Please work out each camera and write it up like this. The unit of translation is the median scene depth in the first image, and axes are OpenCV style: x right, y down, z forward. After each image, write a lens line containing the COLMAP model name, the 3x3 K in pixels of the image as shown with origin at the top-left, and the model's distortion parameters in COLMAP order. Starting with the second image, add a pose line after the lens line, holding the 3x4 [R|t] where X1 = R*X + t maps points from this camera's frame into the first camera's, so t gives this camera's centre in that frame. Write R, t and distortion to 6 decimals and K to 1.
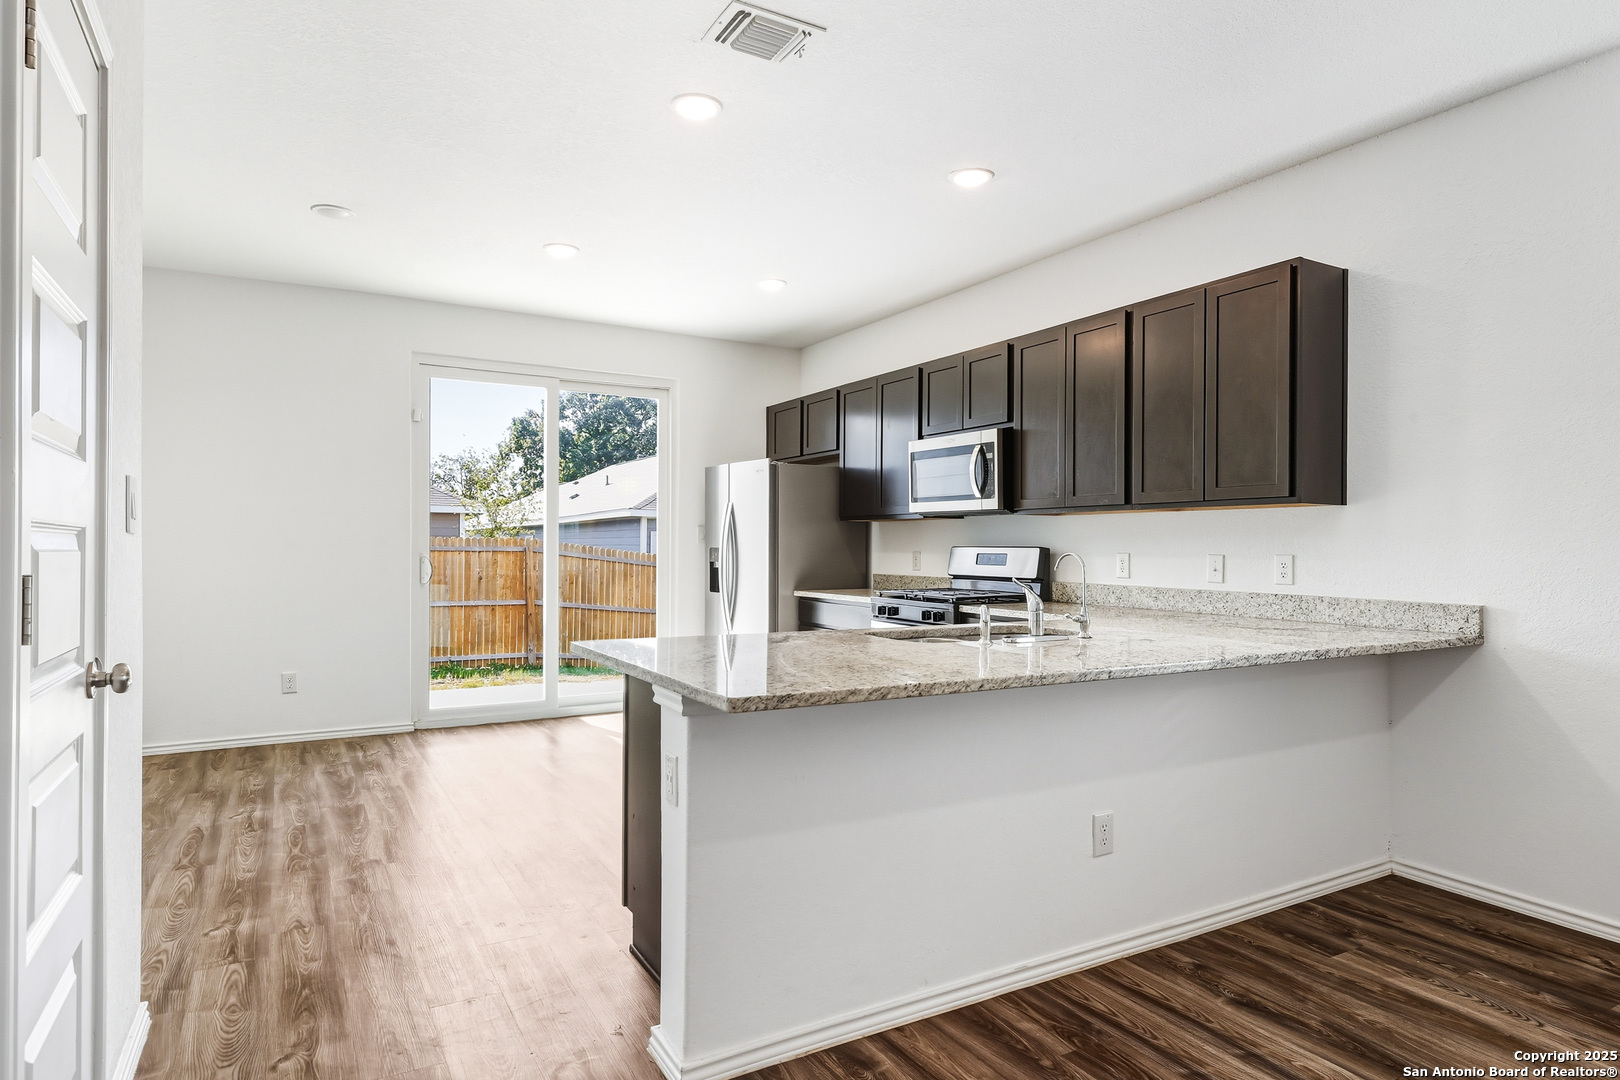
lens RADIAL K [[1018.7, 0, 891.7], [0, 1018.7, 519.4], [0, 0, 1]] dist [-0.002066, 0.000113]
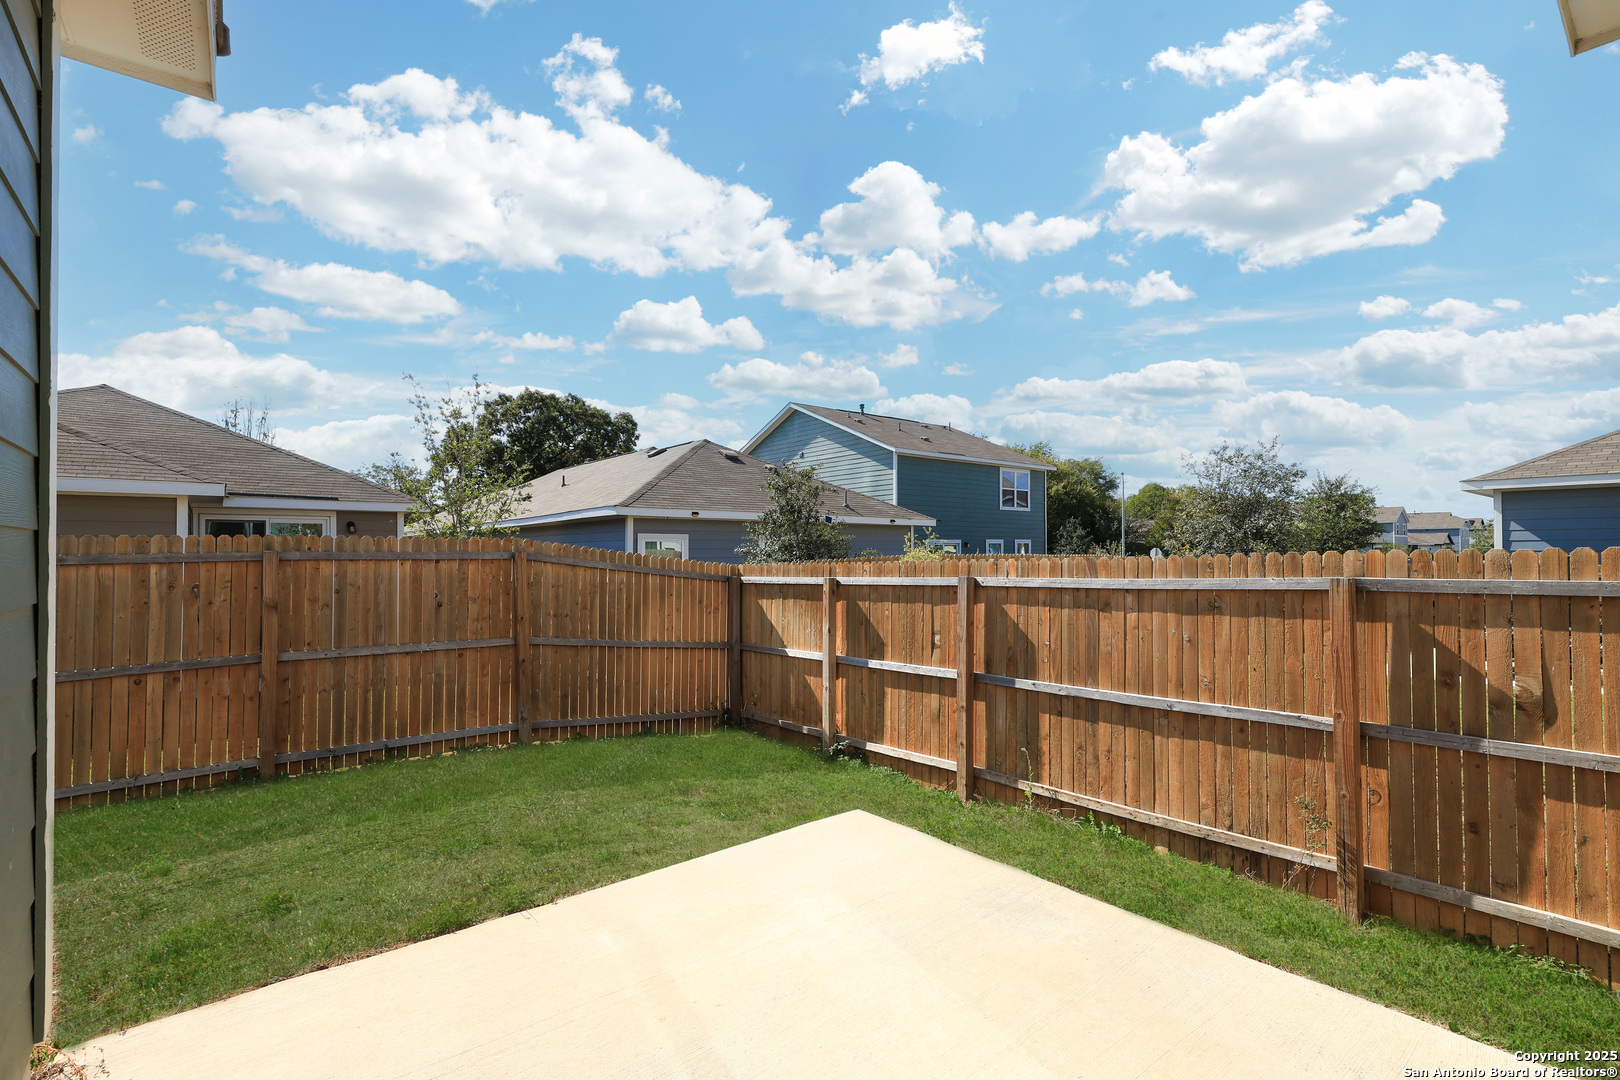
lens RADIAL K [[745.7, 0, 814.5], [0, 745.7, 538.5], [0, 0, 1]] dist [0.000302, -0.000168]
pose [[0.993457, -0.002736, 0.114174, -0.228336], [0.001808, 0.999965, 0.008228, 0.015310], [-0.114192, -0.007968, 0.993427, 0.525068]]
